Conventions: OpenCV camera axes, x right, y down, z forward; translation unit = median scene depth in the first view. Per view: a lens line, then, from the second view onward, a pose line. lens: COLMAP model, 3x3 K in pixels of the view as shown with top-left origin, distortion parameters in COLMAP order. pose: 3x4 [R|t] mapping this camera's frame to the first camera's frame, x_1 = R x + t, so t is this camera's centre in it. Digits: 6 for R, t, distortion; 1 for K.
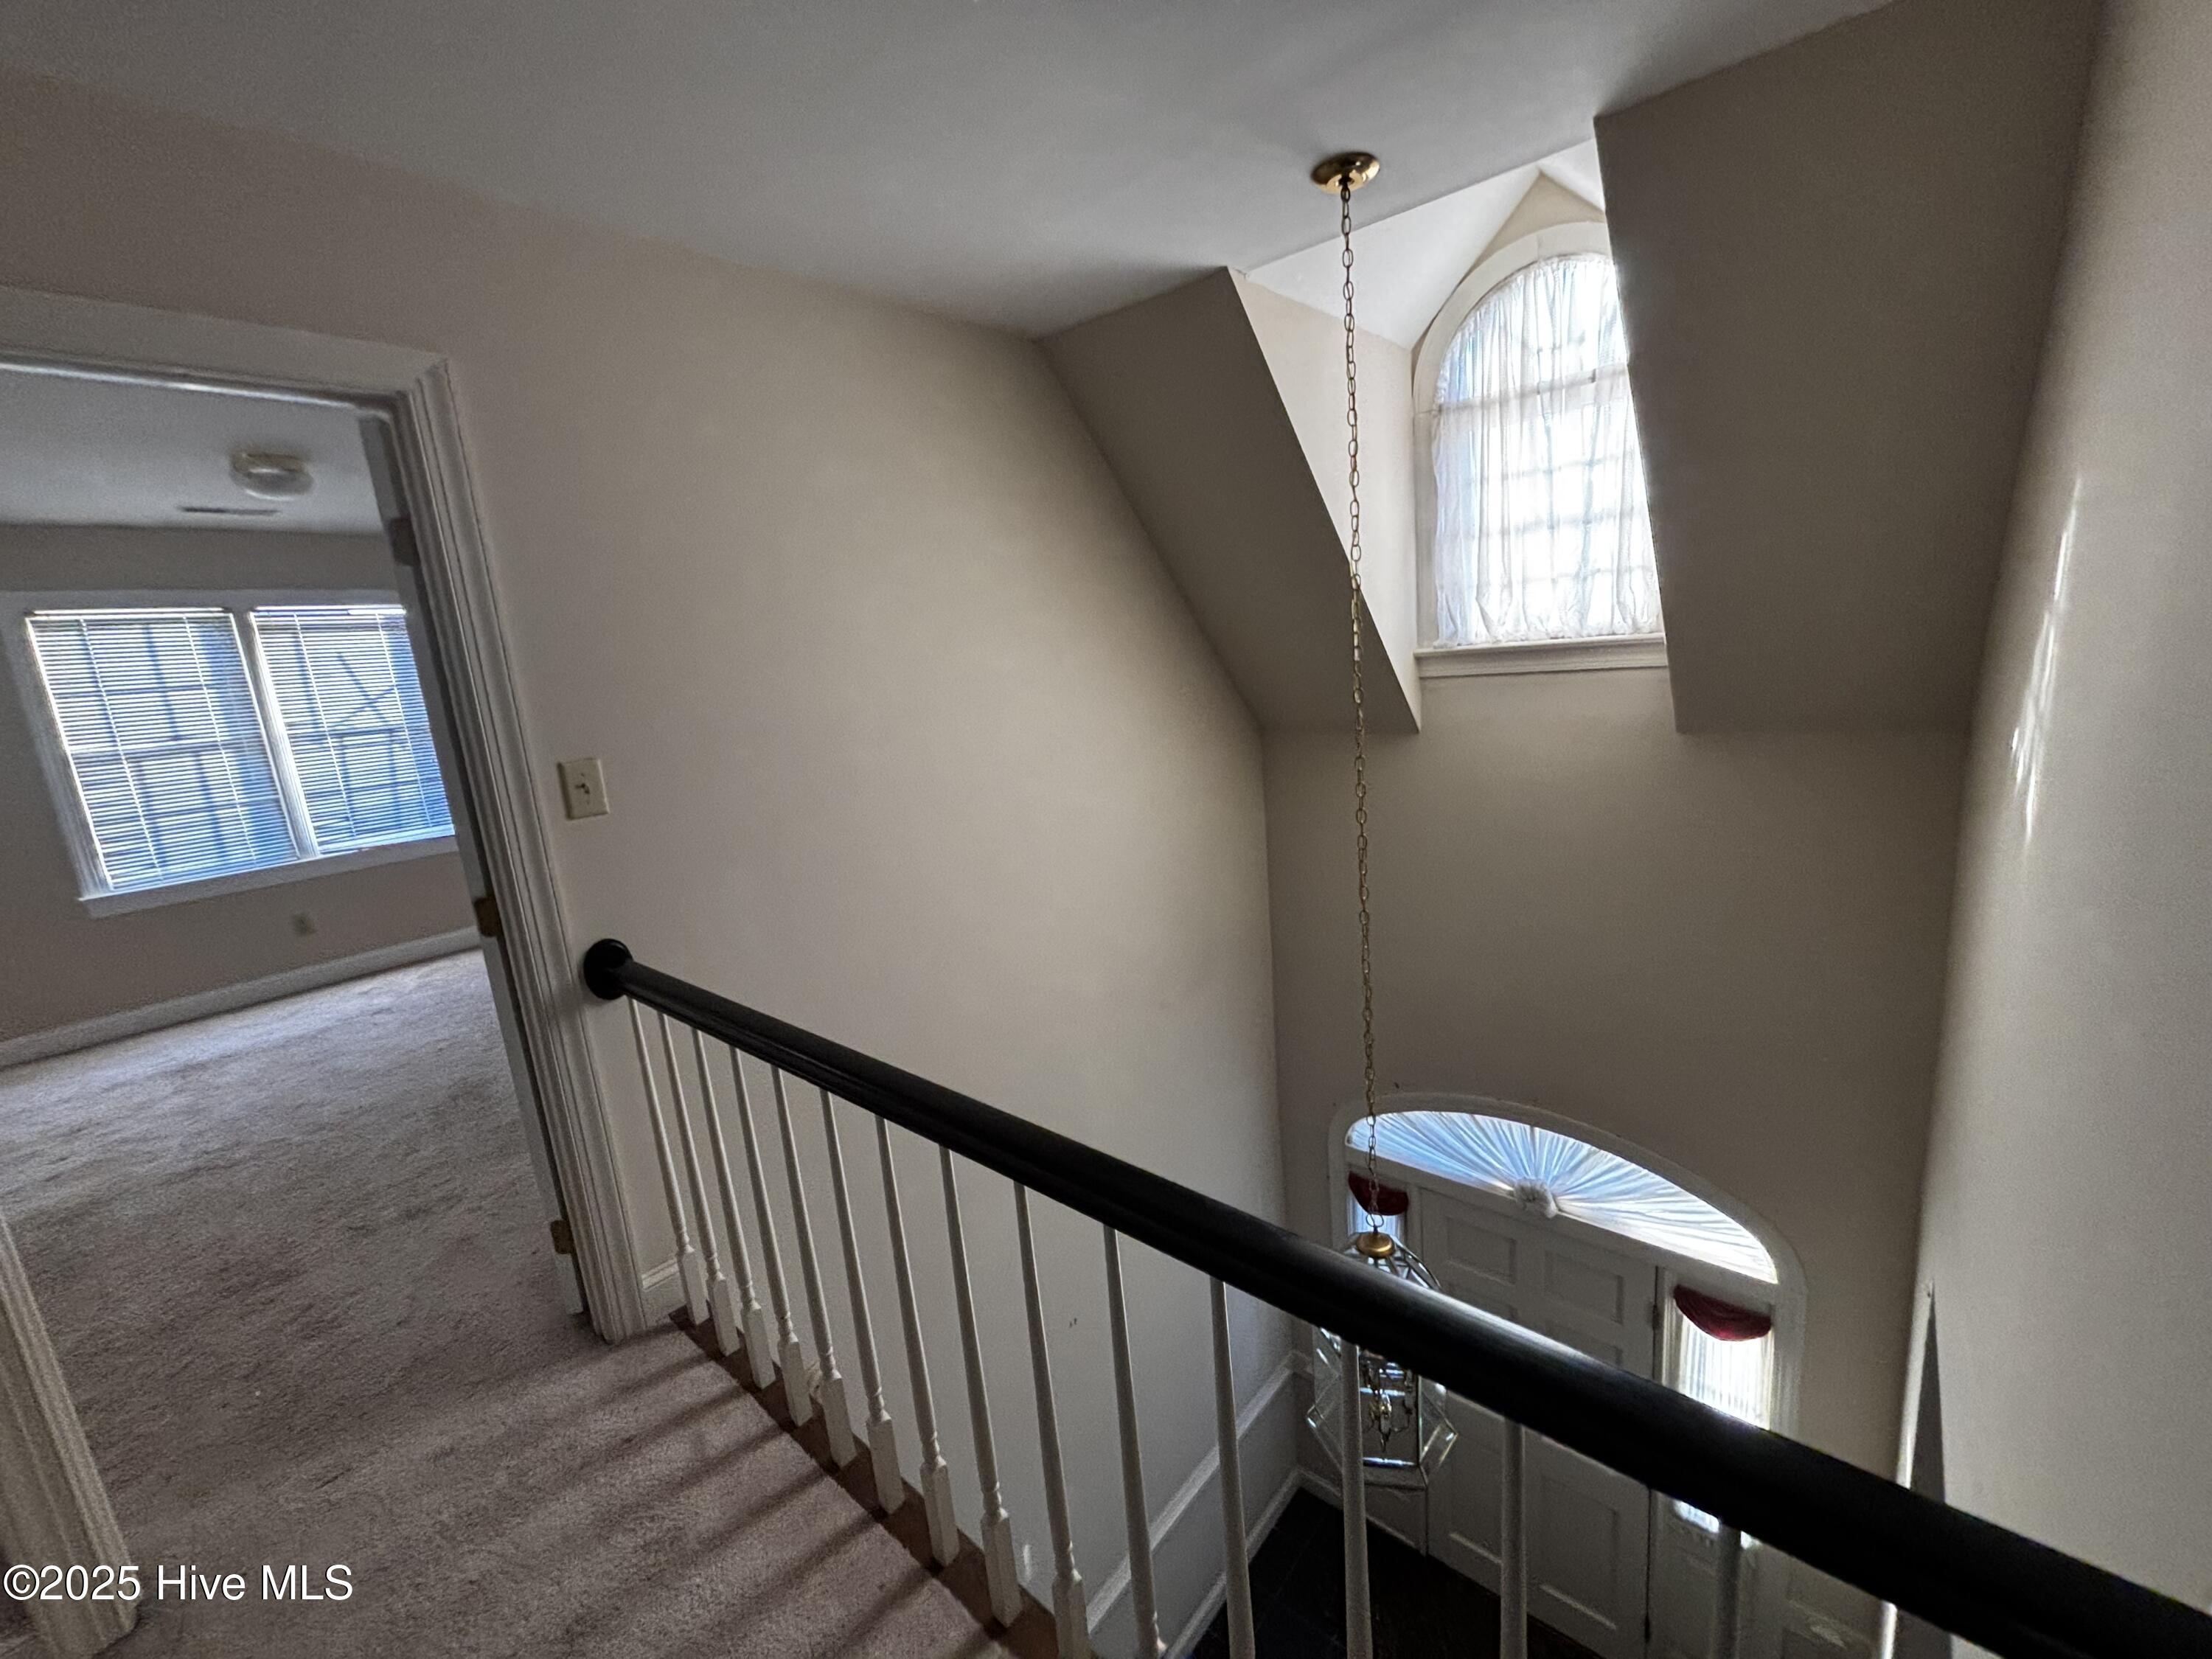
lens RADIAL K [[890.9, 0, 1099.5], [0, 890.9, 832.6], [0, 0, 1]] dist [0.001244, -0.000400]
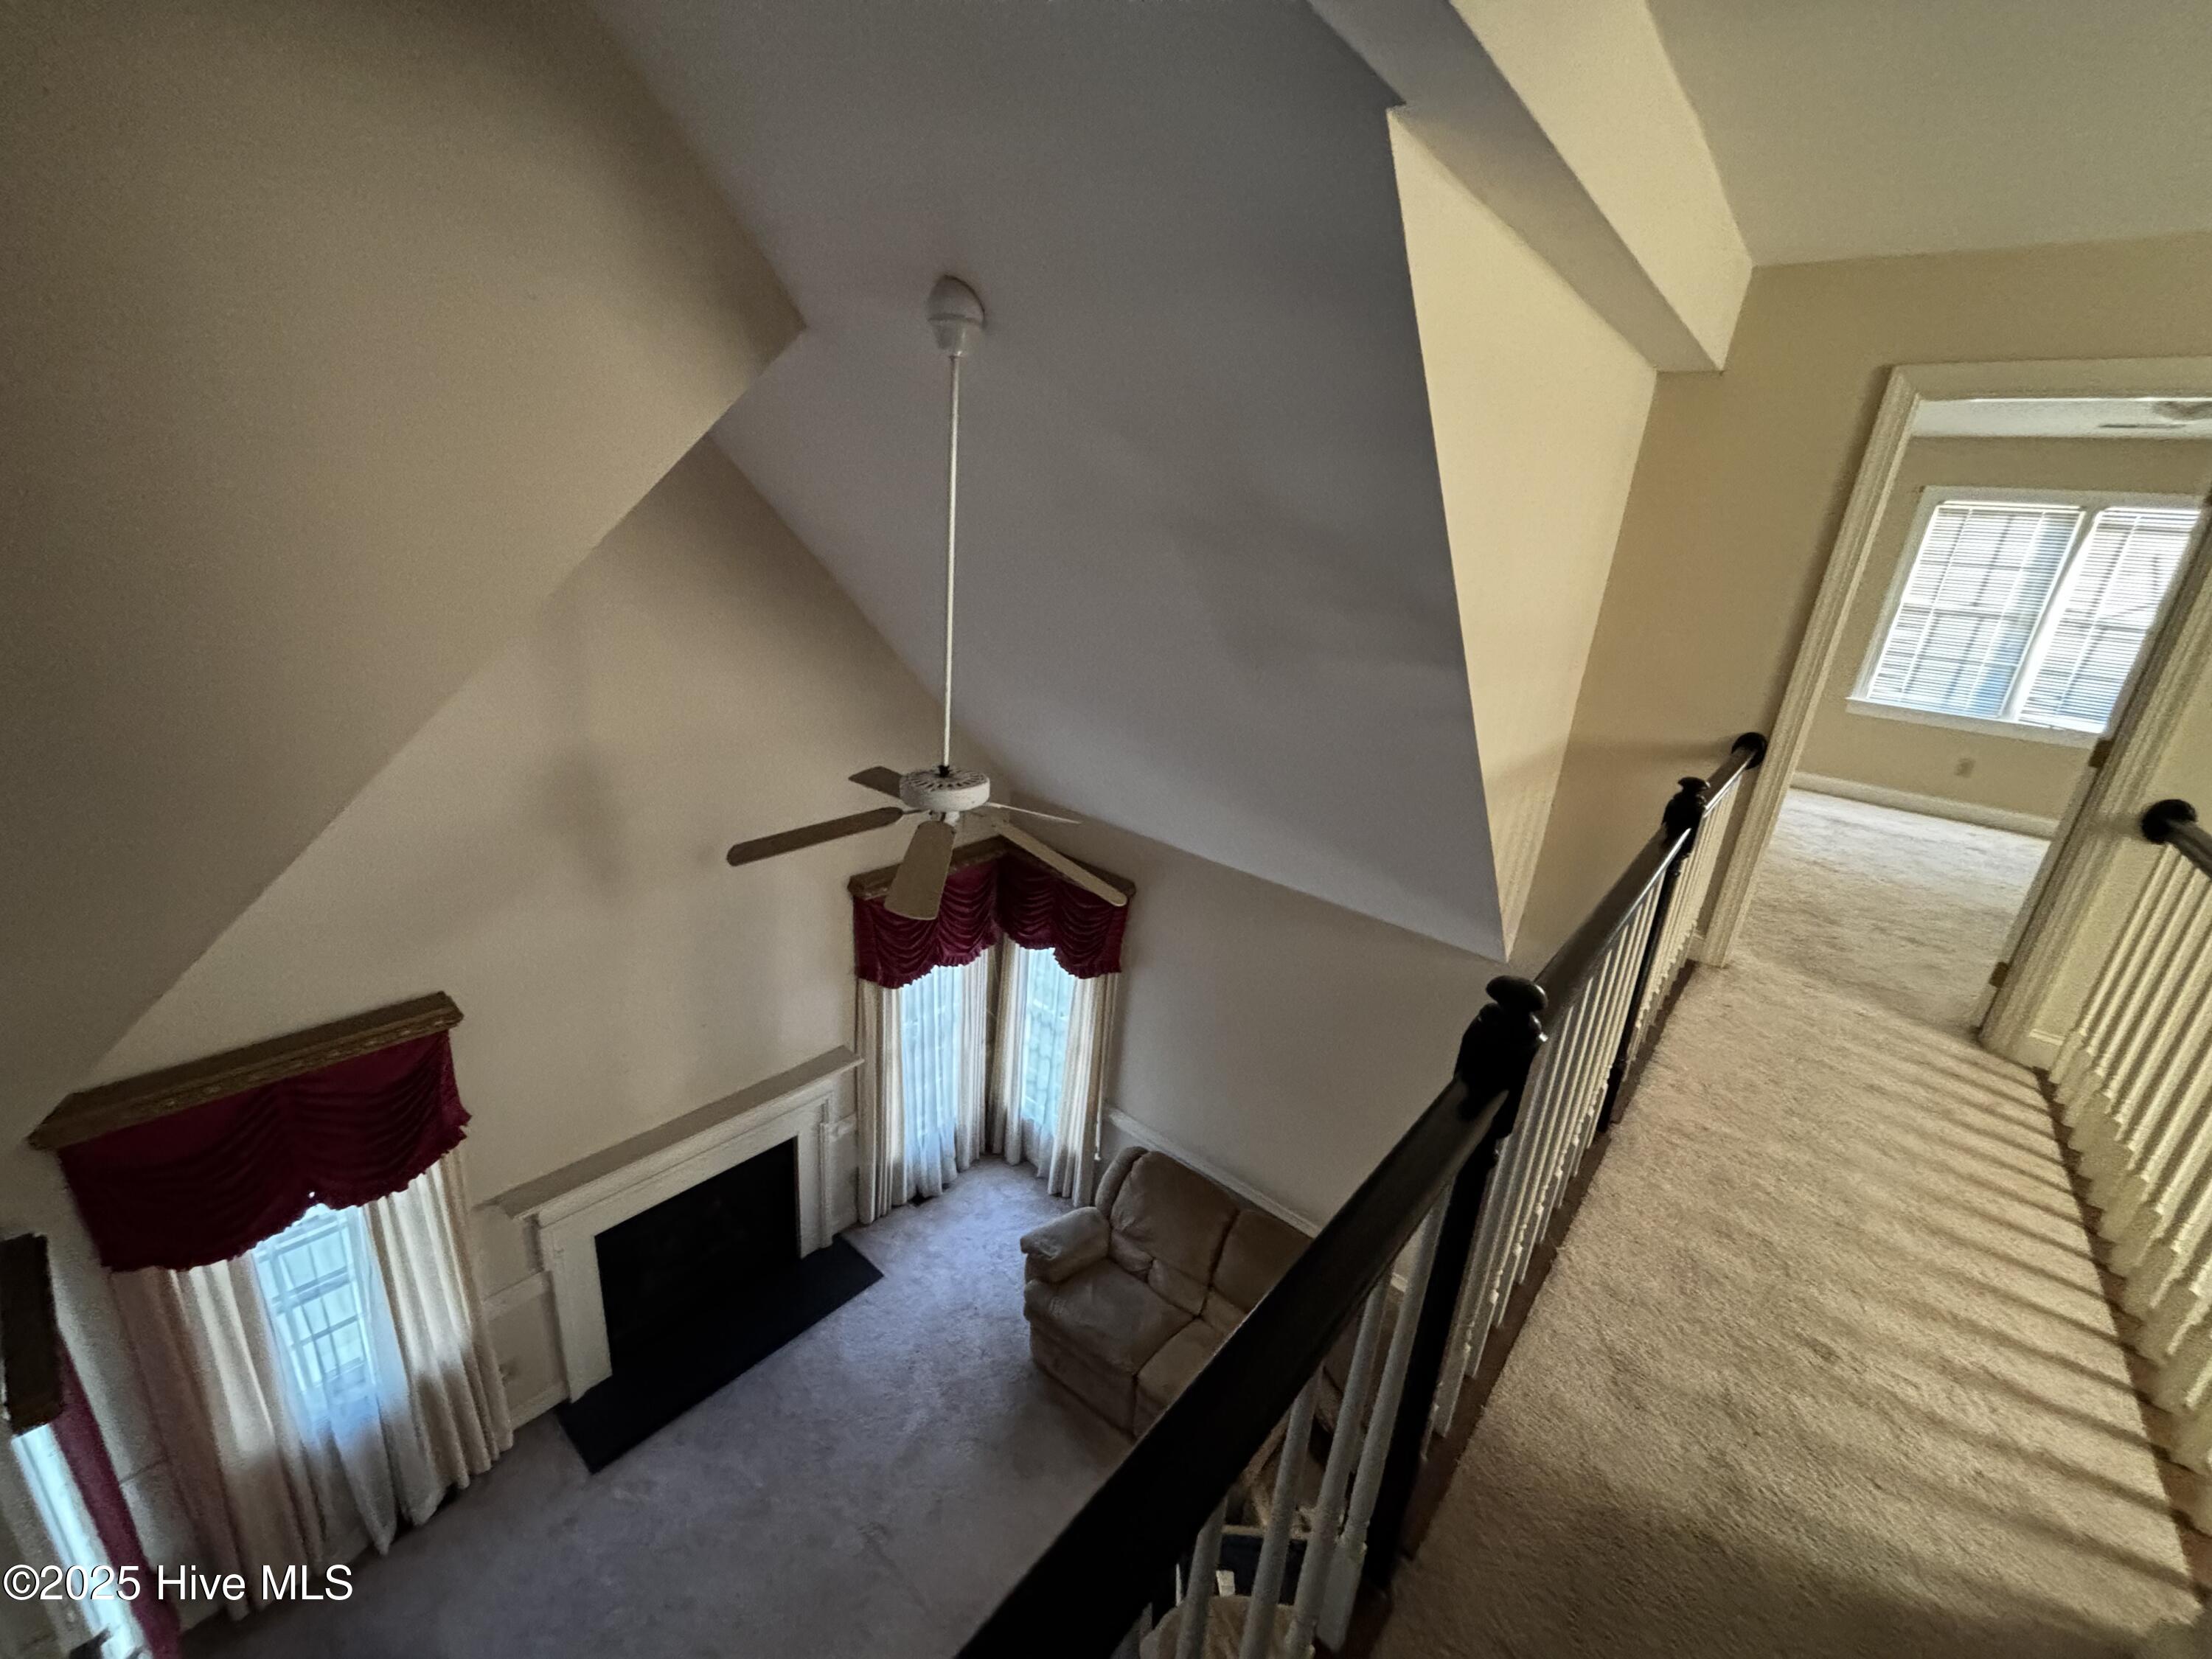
lens RADIAL K [[890.9, 0, 1113.7], [0, 890.9, 823.8], [0, 0, 1]] dist [0.001244, -0.000400]
pose [[0.009707, 0.400157, -0.916395, 0.626089], [-0.289831, 0.878225, 0.380419, 0.099646], [0.957029, 0.261907, 0.124502, -0.643302]]
